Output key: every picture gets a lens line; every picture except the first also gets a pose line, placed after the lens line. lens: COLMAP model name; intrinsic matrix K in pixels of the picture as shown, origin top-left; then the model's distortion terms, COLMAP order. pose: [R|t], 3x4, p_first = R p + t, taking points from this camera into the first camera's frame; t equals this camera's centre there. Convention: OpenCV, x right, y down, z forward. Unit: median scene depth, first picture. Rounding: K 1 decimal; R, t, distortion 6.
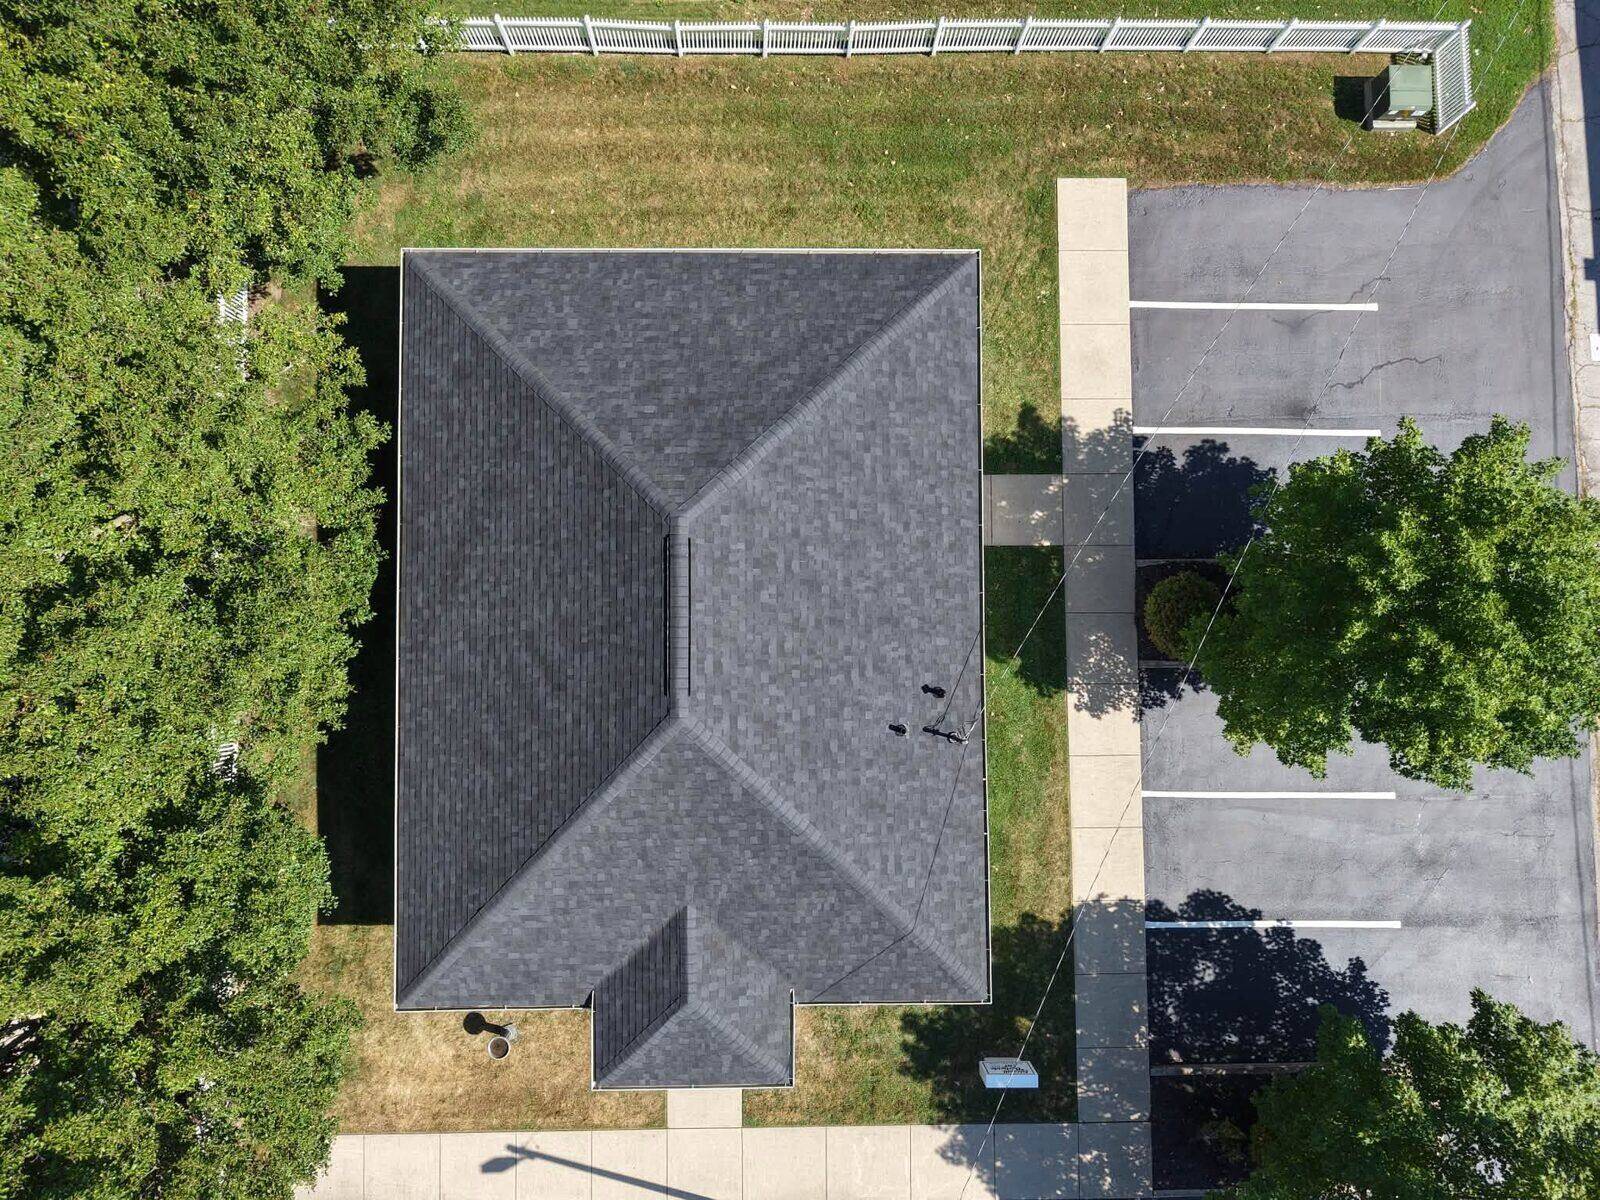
lens RADIAL K [[1122.6, 0, 800.0], [0, 1122.6, 600.0], [0, 0, 1]] dist [0.005165, -0.095109]
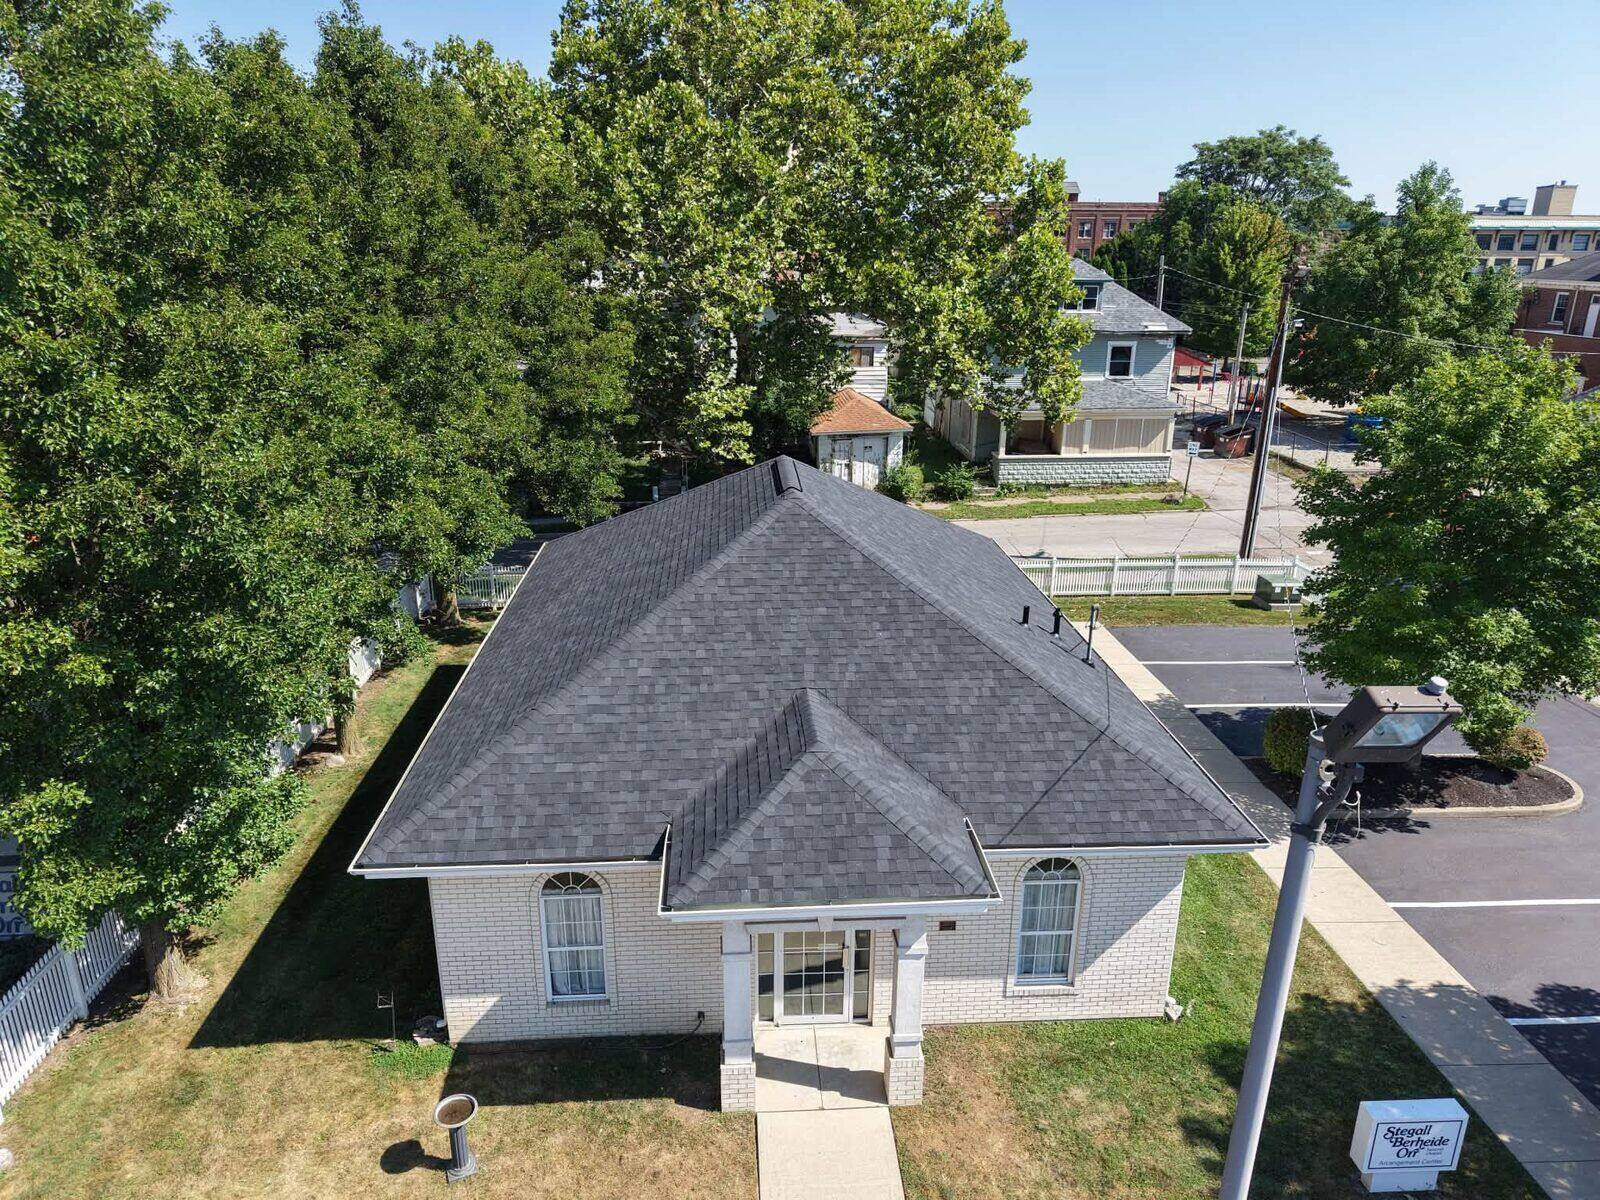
lens RADIAL K [[1066.7, 0, 795.0], [0, 1066.7, 601.8], [0, 0, 1]] dist [0.061606, -0.080429]
pose [[0.998158, -0.036546, 0.048420, -0.140372], [0.057956, 0.338687, -0.939112, 0.933574], [0.017922, 0.940189, 0.340182, 0.682638]]
